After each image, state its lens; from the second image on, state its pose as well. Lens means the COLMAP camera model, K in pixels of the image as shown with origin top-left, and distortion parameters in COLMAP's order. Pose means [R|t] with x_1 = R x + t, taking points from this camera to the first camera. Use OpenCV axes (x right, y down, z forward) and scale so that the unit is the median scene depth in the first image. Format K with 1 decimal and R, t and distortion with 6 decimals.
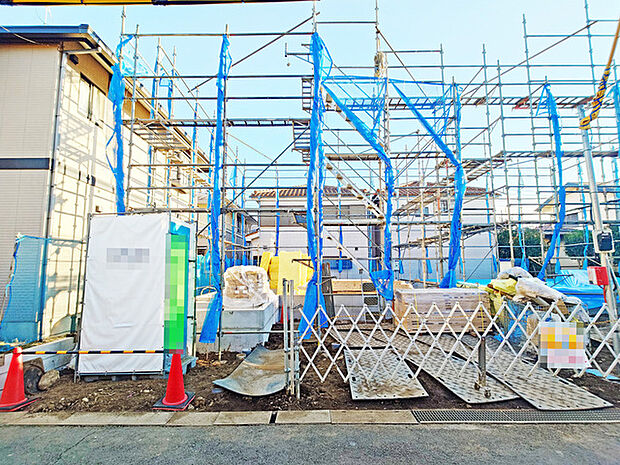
lens RADIAL K [[301.3, 0, 312.5], [0, 301.3, 232.2], [0, 0, 1]] dist [0.035913, -0.019758]
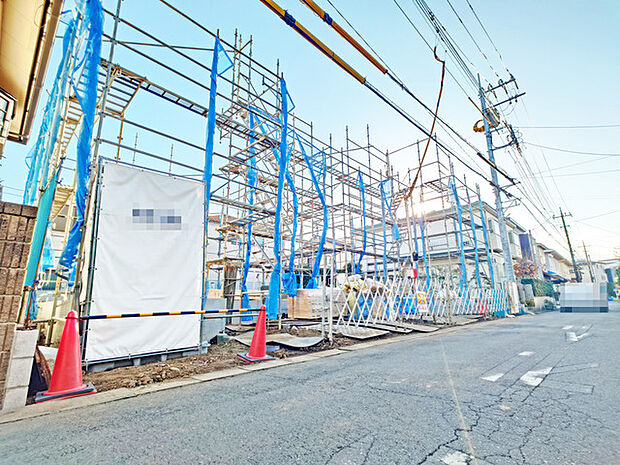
lens RADIAL K [[301.3, 0, 312.5], [0, 301.3, 232.2], [0, 0, 1]] dist [0.035913, -0.019758]
pose [[0.695424, 0.158757, 0.700844, -0.926923], [-0.062172, 0.984926, -0.161418, 0.236999], [-0.715905, 0.068681, 0.694811, 0.085953]]
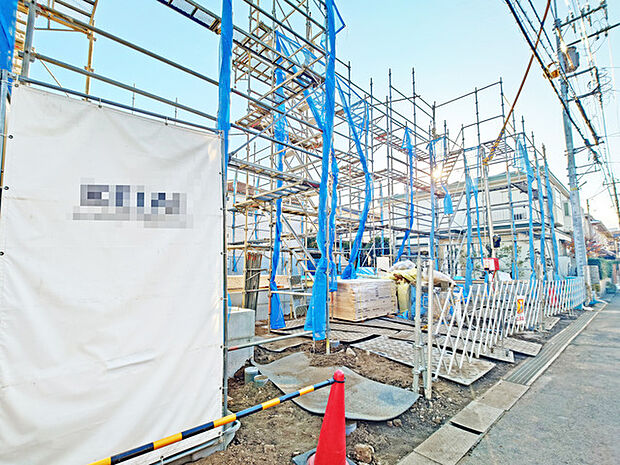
lens RADIAL K [[308.4, 0, 310.0], [0, 308.4, 232.5], [0, 0, 1]] dist [0.012622, -0.001292]
pose [[0.725821, 0.087107, 0.682346, -0.746062], [-0.073945, 0.996082, -0.048502, 0.127586], [-0.683898, -0.015253, 0.729418, 0.510108]]
